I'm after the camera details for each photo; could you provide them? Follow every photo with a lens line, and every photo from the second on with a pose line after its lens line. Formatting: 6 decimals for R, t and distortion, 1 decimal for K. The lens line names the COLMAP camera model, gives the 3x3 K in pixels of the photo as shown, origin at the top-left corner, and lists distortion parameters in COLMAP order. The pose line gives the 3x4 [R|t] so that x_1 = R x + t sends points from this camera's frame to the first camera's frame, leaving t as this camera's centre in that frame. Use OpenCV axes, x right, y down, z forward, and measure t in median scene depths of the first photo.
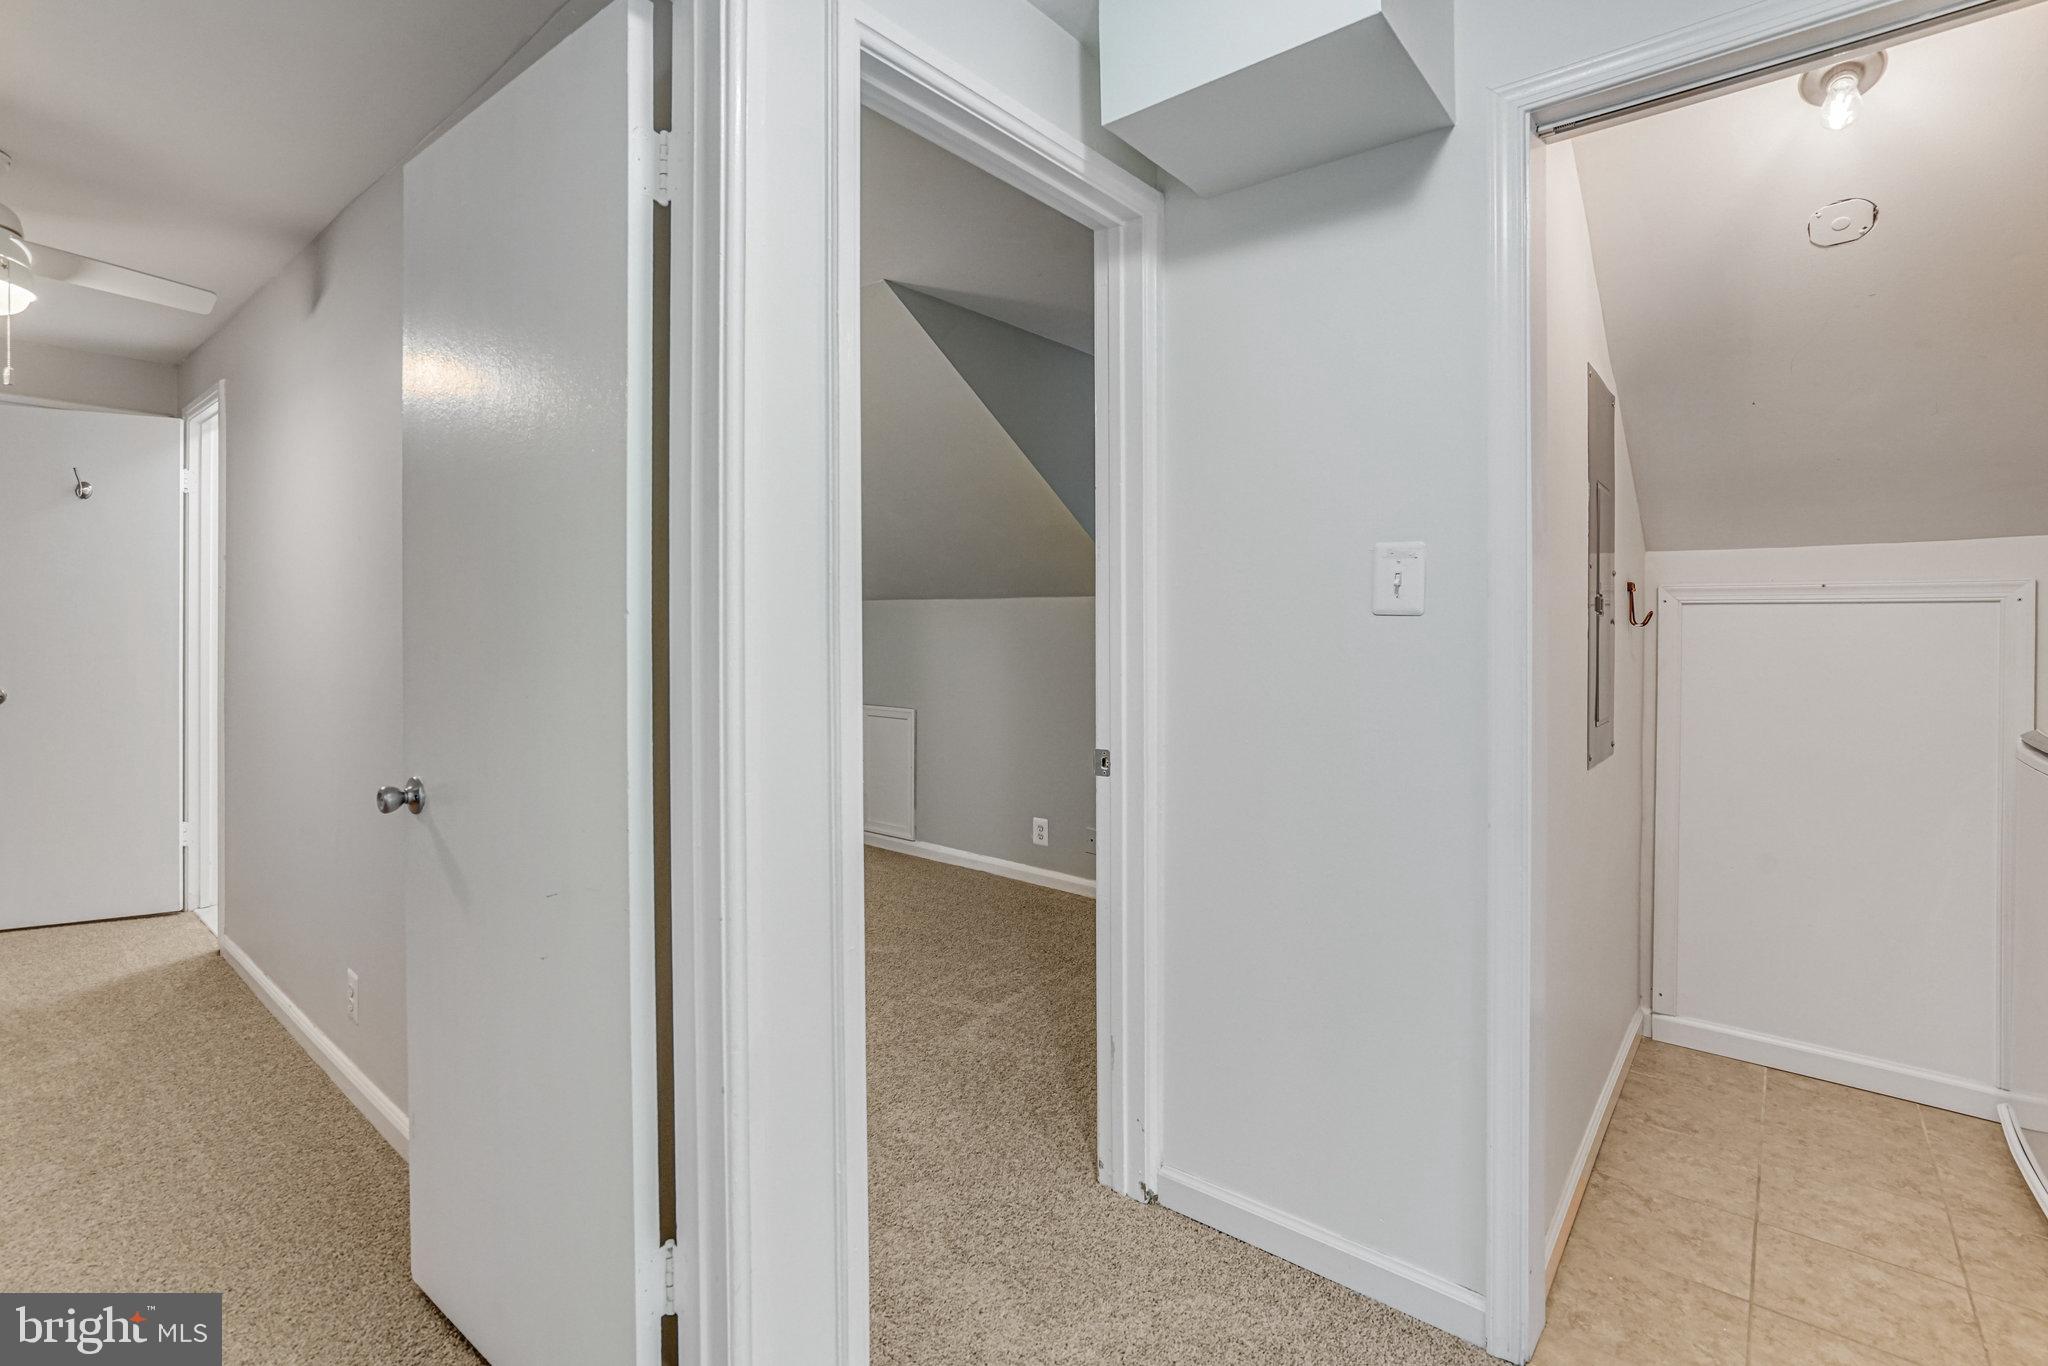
lens RADIAL K [[944.1, 0, 1030.2], [0, 944.1, 621.8], [0, 0, 1]] dist [-0.005996, -0.000639]
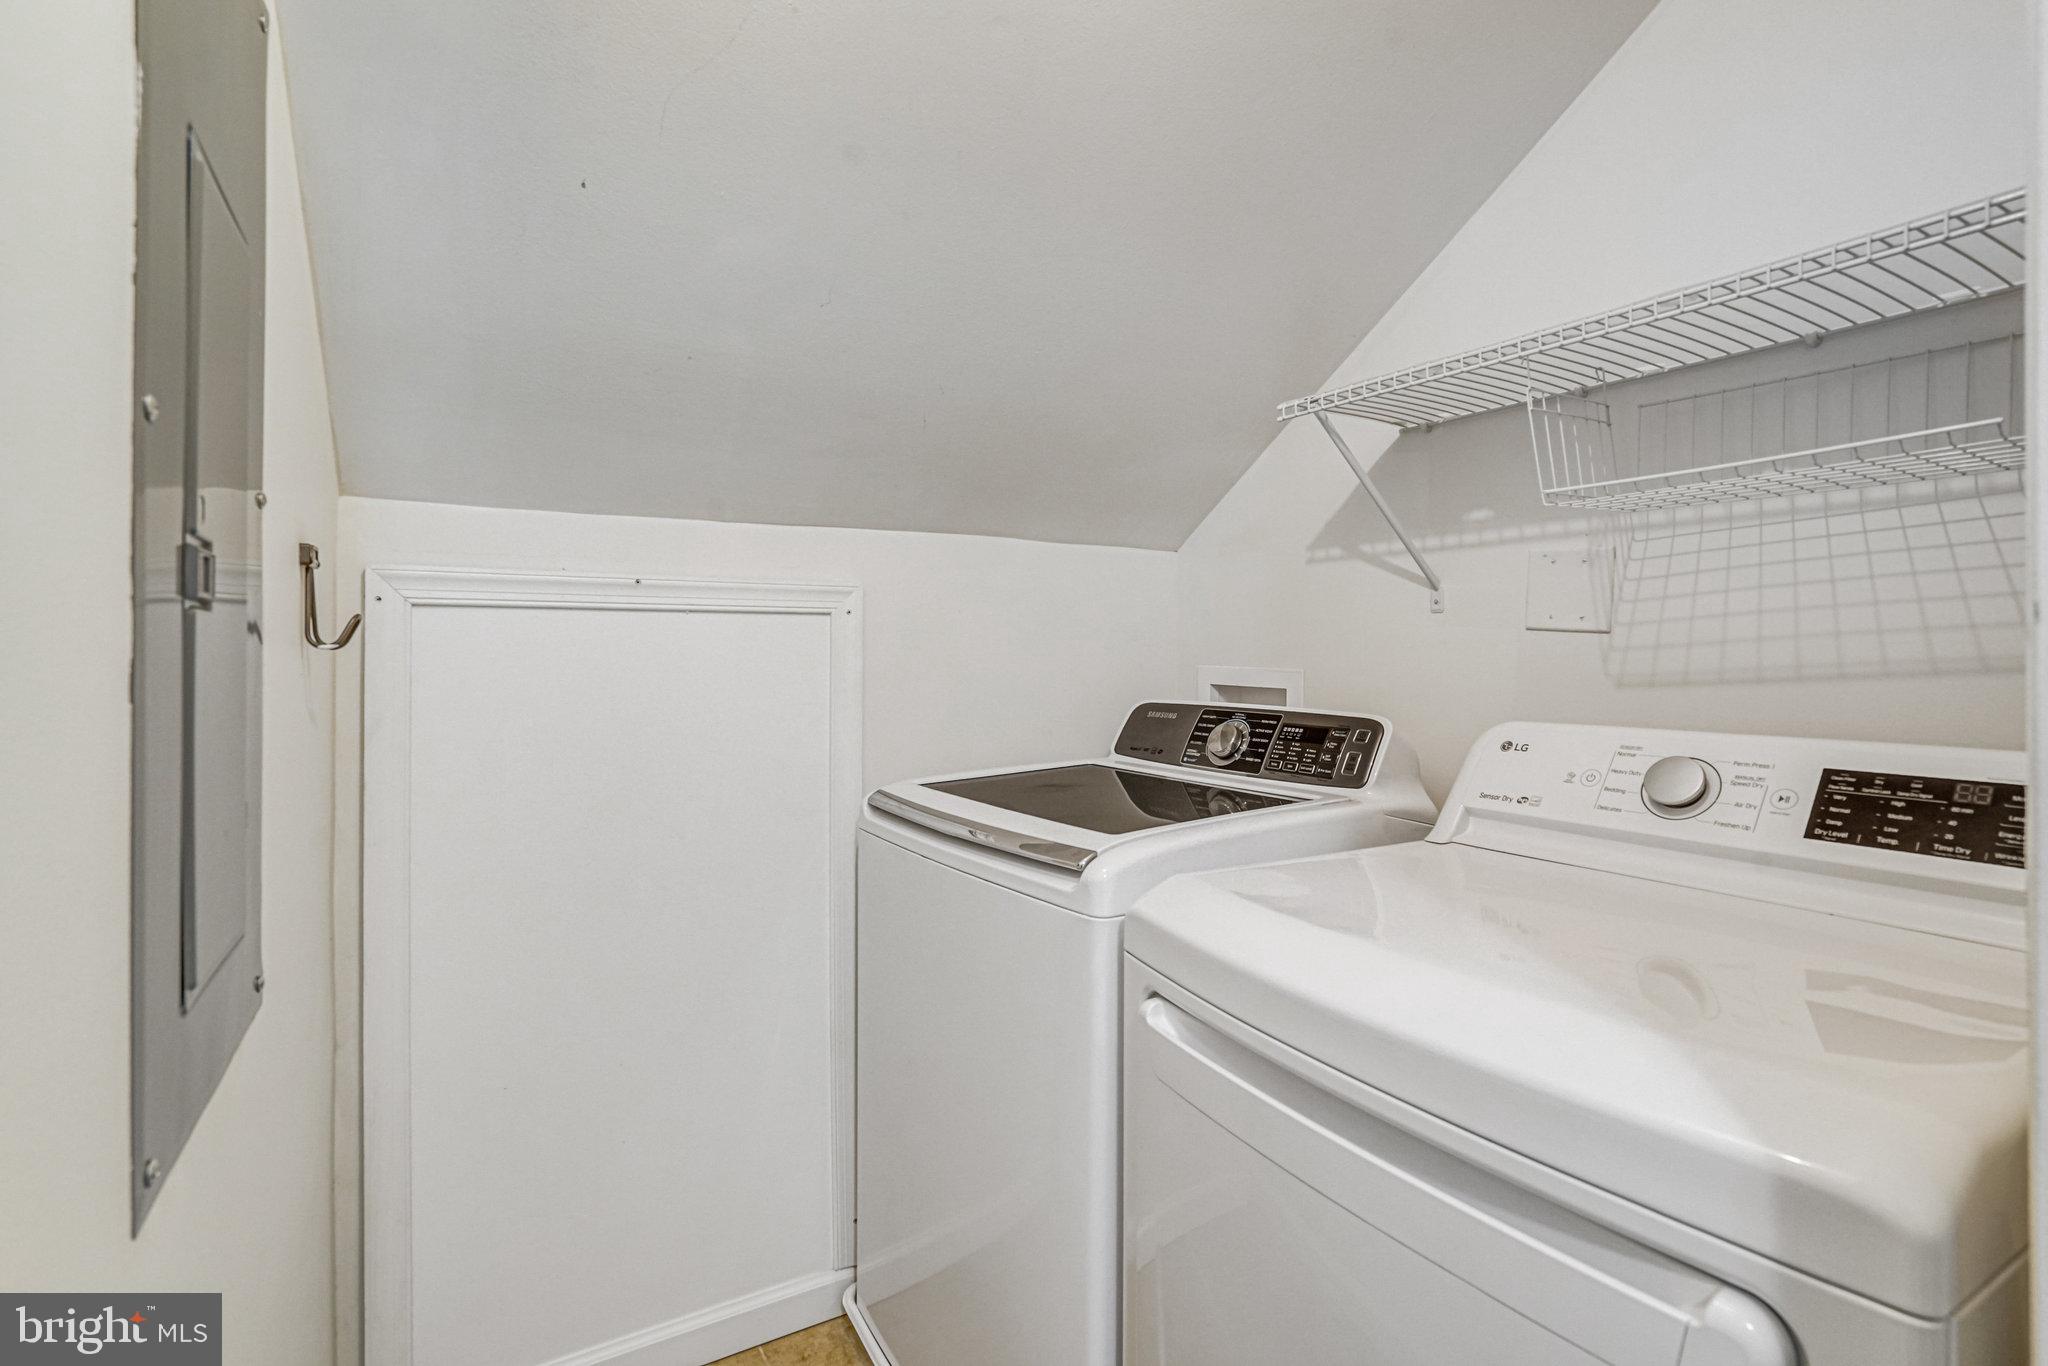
lens RADIAL K [[947.5, 0, 1011.0], [0, 947.5, 652.0], [0, 0, 1]] dist [-0.051610, 0.026038]
pose [[0.344090, -0.003486, 0.938930, 0.347143], [0.000426, 0.999994, 0.003557, 0.004866], [-0.938937, -0.000824, 0.344089, 0.547837]]
